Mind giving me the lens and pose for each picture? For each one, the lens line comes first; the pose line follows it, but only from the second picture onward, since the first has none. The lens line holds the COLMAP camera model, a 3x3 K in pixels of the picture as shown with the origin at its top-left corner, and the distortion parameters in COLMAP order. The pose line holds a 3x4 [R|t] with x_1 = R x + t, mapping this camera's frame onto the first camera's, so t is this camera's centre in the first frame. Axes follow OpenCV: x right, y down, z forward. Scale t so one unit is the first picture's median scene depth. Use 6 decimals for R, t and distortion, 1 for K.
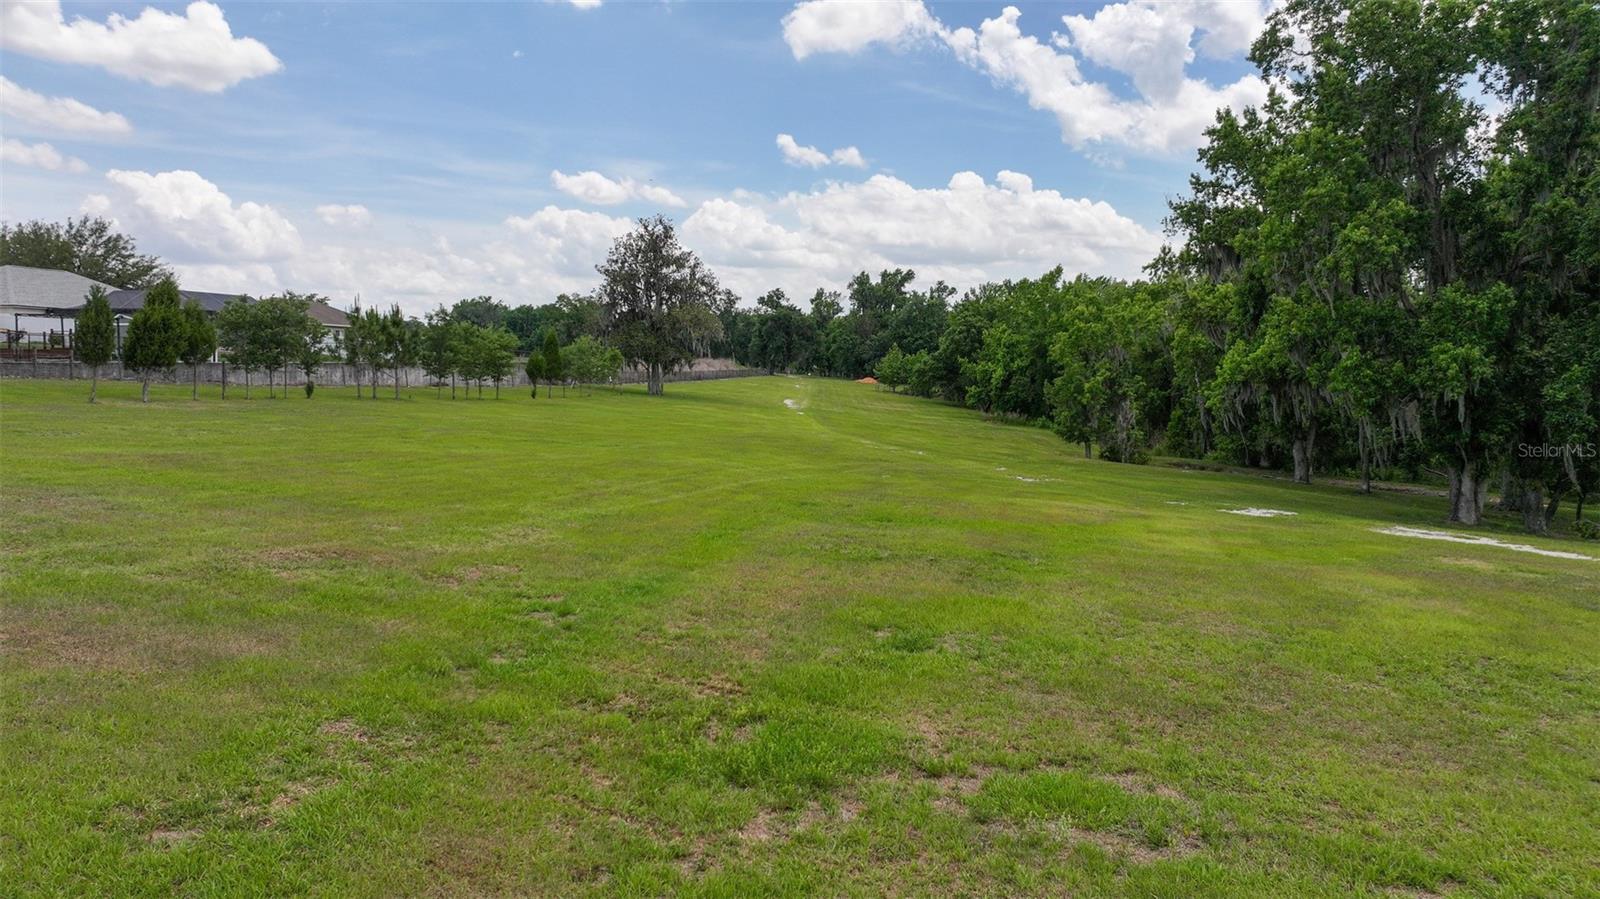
lens RADIAL K [[1201.3, 0, 798.5], [0, 1201.3, 448.1], [0, 0, 1]] dist [0.046804, 0.002087]
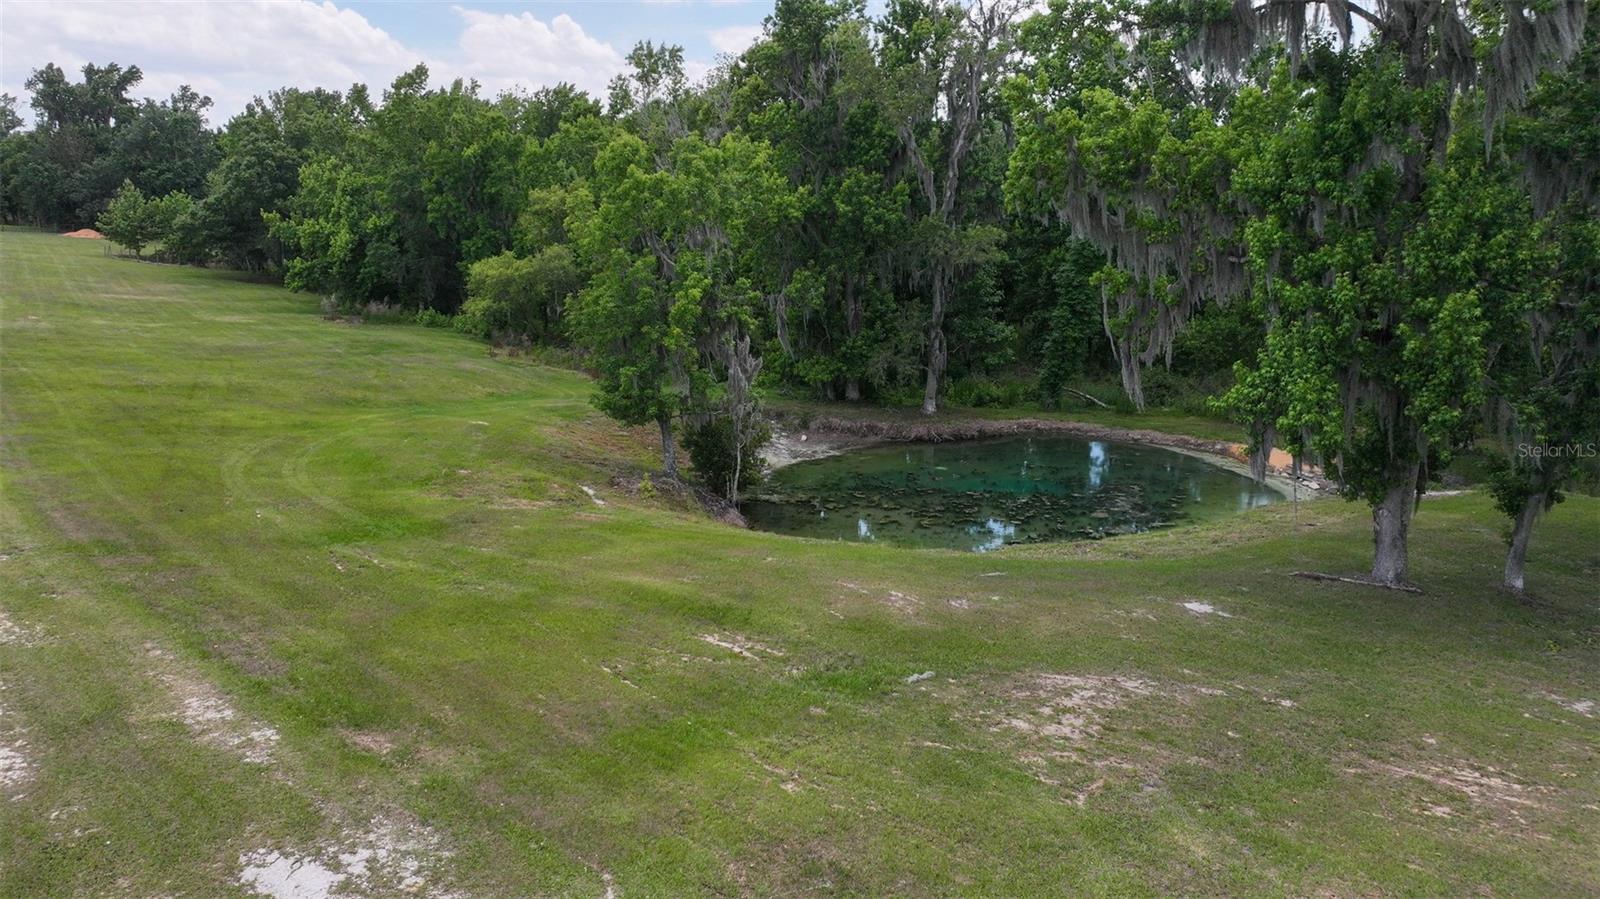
lens RADIAL K [[1201.3, 0, 796.8], [0, 1201.3, 454.1], [0, 0, 1]] dist [0.046804, 0.002087]
pose [[0.834231, -0.121030, 0.537969, 0.008136], [0.043015, 0.986925, 0.155332, -0.027276], [-0.549735, -0.106442, 0.828530, 0.236398]]
